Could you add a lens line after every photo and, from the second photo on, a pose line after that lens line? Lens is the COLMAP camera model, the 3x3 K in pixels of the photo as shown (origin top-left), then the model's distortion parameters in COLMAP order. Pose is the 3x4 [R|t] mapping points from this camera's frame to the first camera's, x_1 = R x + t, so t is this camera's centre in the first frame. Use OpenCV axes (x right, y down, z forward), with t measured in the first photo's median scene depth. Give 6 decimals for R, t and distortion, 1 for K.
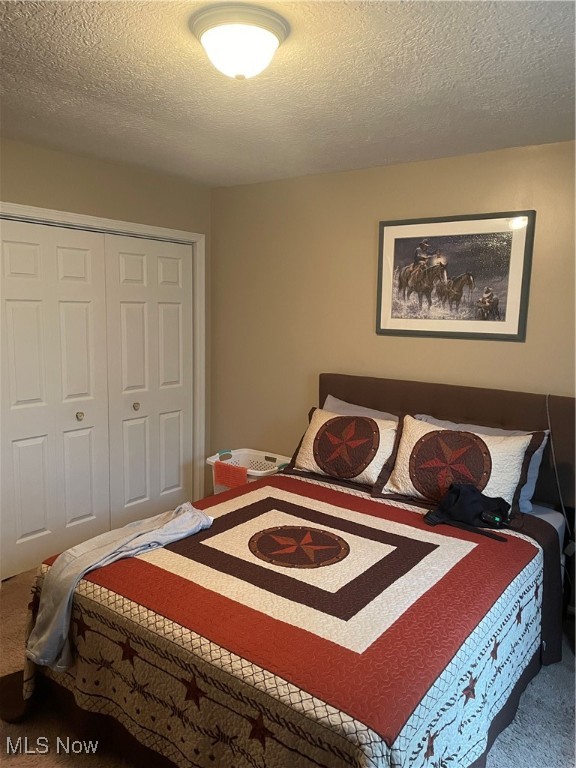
lens RADIAL K [[577.1, 0, 292.0], [0, 577.1, 387.3], [0, 0, 1]] dist [0.056930, -0.016122]
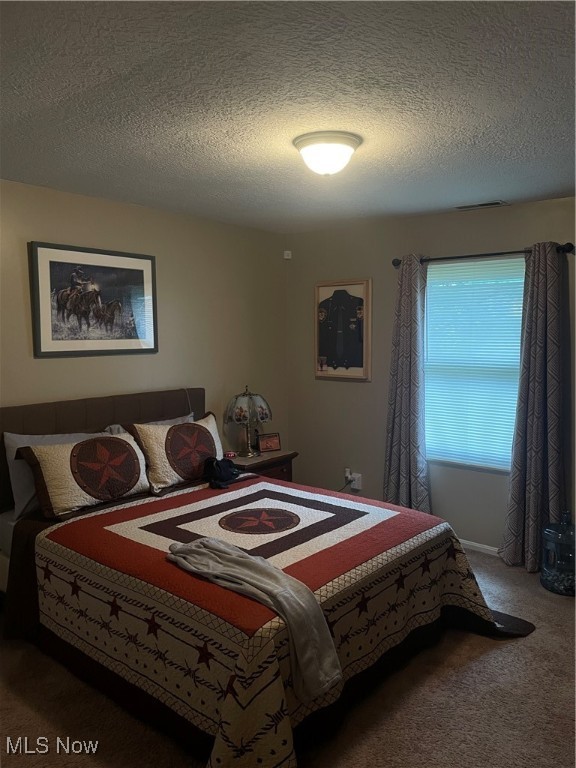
lens RADIAL K [[577.1, 0, 292.1], [0, 577.1, 379.7], [0, 0, 1]] dist [0.056930, -0.016122]
pose [[0.060347, -0.110950, 0.991992, -0.844507], [0.141372, 0.984735, 0.101538, -0.102405], [-0.988115, 0.134113, 0.075111, 0.562610]]
